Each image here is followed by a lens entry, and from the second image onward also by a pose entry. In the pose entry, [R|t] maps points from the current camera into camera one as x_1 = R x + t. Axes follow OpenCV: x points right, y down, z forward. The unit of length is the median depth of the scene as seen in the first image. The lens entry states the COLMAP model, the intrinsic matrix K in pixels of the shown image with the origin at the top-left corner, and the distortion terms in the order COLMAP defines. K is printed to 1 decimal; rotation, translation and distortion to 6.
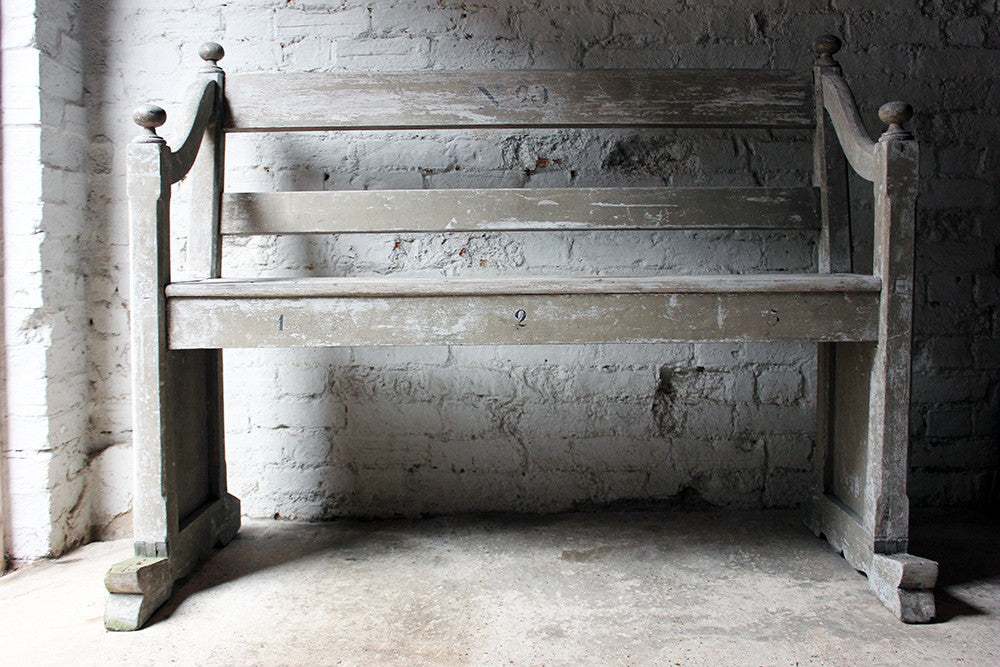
lens RADIAL K [[990.7, 0, 514.3], [0, 990.7, 330.6], [0, 0, 1]] dist [-0.133507, 0.158360]
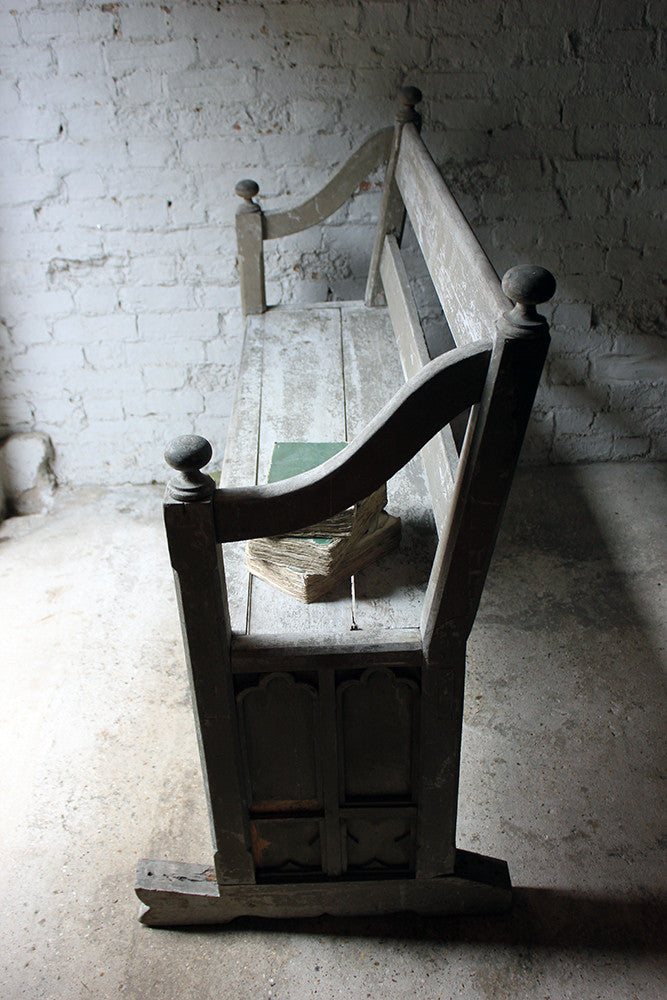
lens RADIAL K [[1027.8, 0, 340.2], [0, 1027.8, 516.7], [0, 0, 1]] dist [-0.134382, 0.161474]
pose [[0.999603, -0.028094, -0.001916, -0.007637], [0.025997, 0.894540, 0.446231, -0.346697], [-0.010823, -0.446104, 0.894916, -0.175545]]
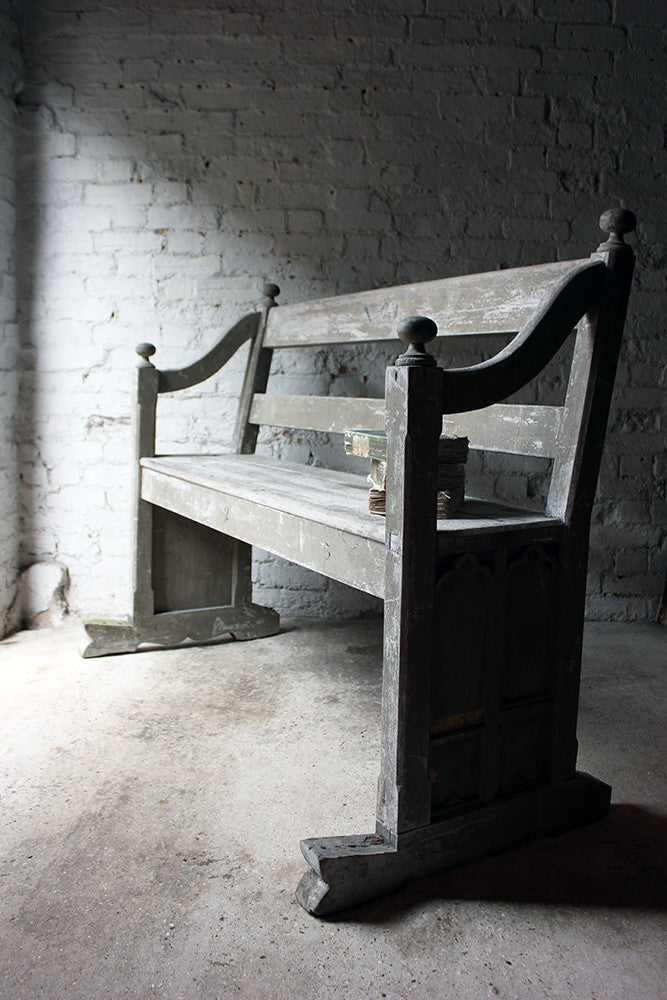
lens RADIAL K [[854.2, 0, 335.4], [0, 854.2, 508.1], [0, 0, 1]] dist [-0.155213, 0.140929]
pose [[0.999523, 0.024731, -0.018487, 0.044729], [-0.023482, 0.997613, 0.064940, -0.052967], [0.020049, -0.064475, 0.997718, -0.211021]]
